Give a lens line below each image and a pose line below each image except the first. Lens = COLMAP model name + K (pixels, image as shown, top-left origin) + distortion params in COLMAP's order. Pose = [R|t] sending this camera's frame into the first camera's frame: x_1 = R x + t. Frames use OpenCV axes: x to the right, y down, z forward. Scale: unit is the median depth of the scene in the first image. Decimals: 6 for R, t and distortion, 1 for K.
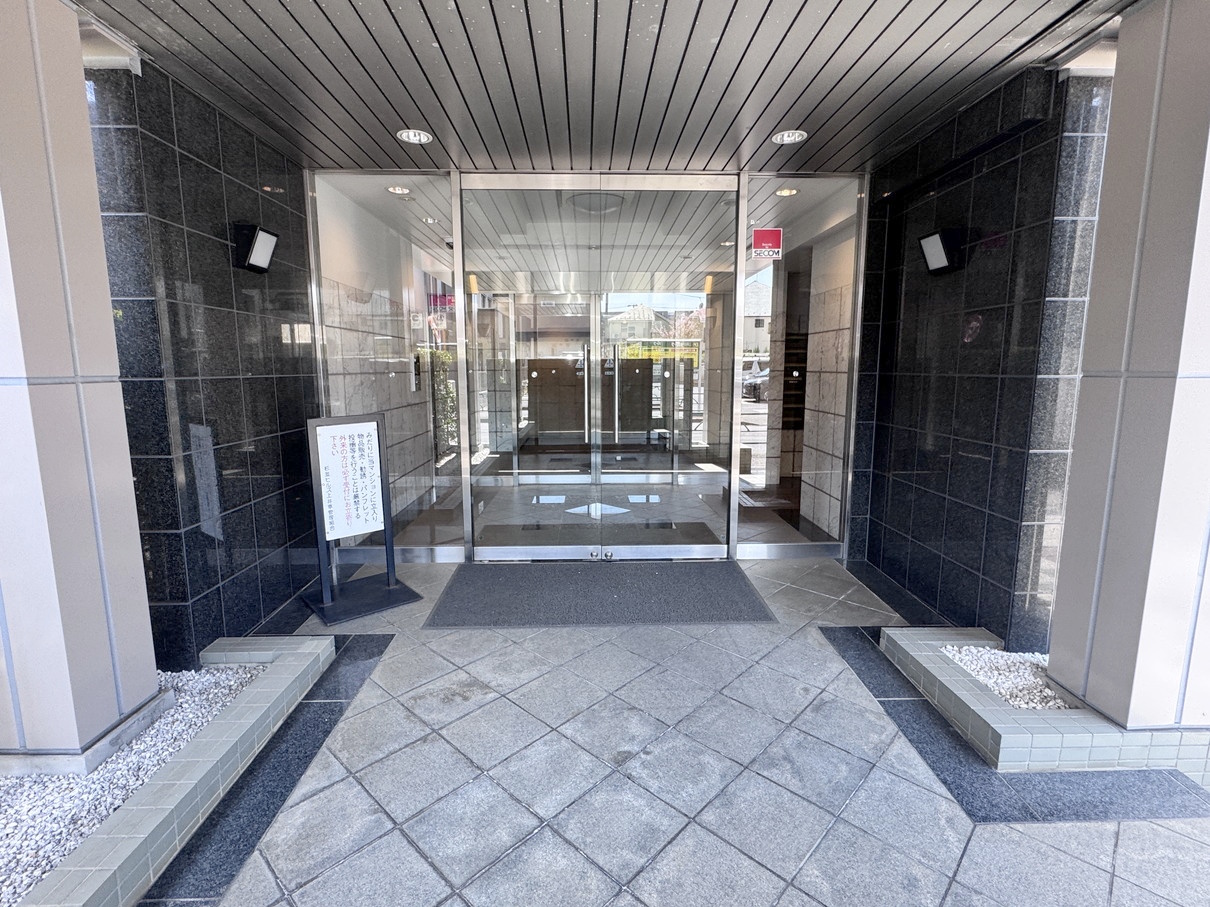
lens RADIAL K [[592.6, 0, 605.0], [0, 592.6, 453.5], [0, 0, 1]] dist [-0.001792, -0.001335]
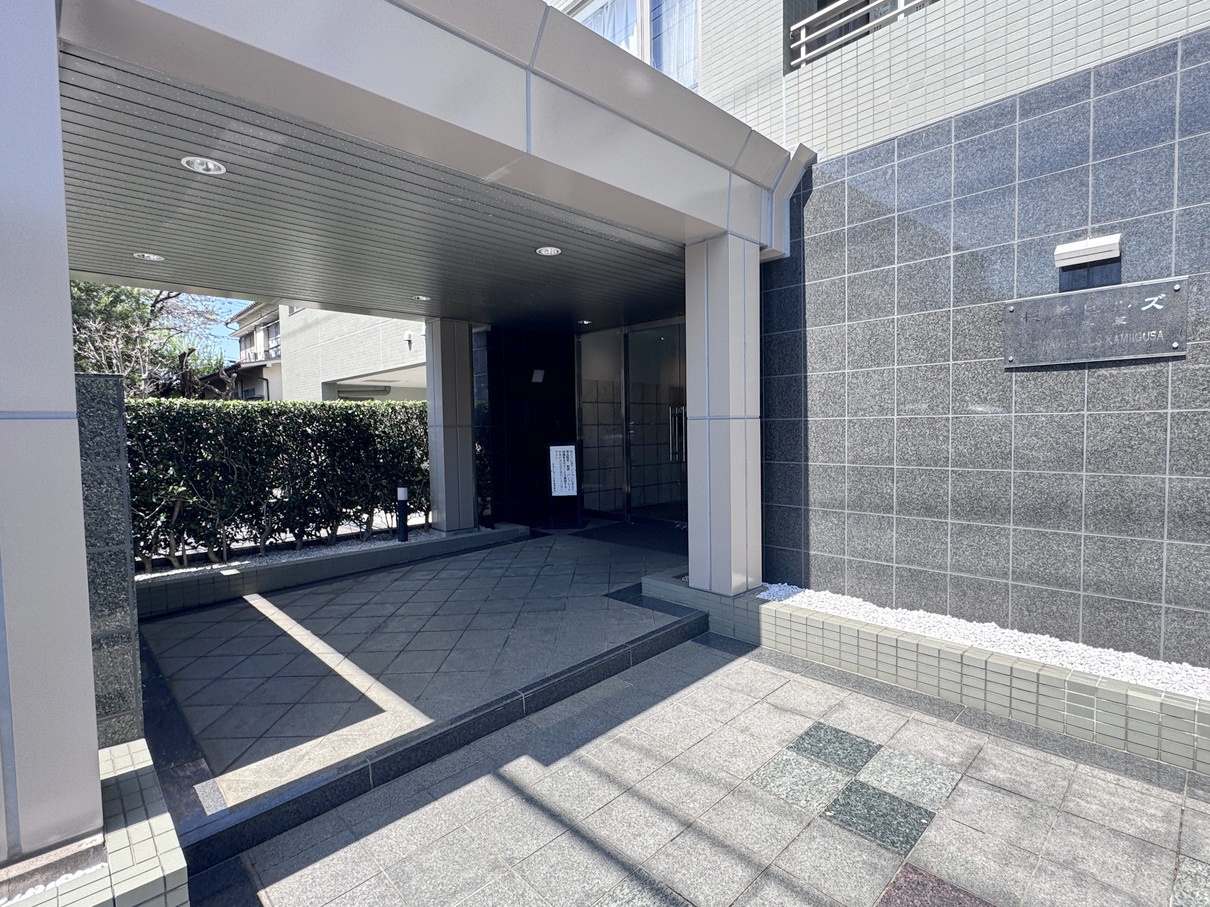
lens RADIAL K [[592.6, 0, 605.0], [0, 592.6, 453.5], [0, 0, 1]] dist [-0.001792, -0.001335]
pose [[0.670172, 0.022463, -0.741866, 2.248928], [-0.091049, 0.994481, -0.052137, 0.138215], [0.736600, 0.102487, 0.668518, -0.666725]]
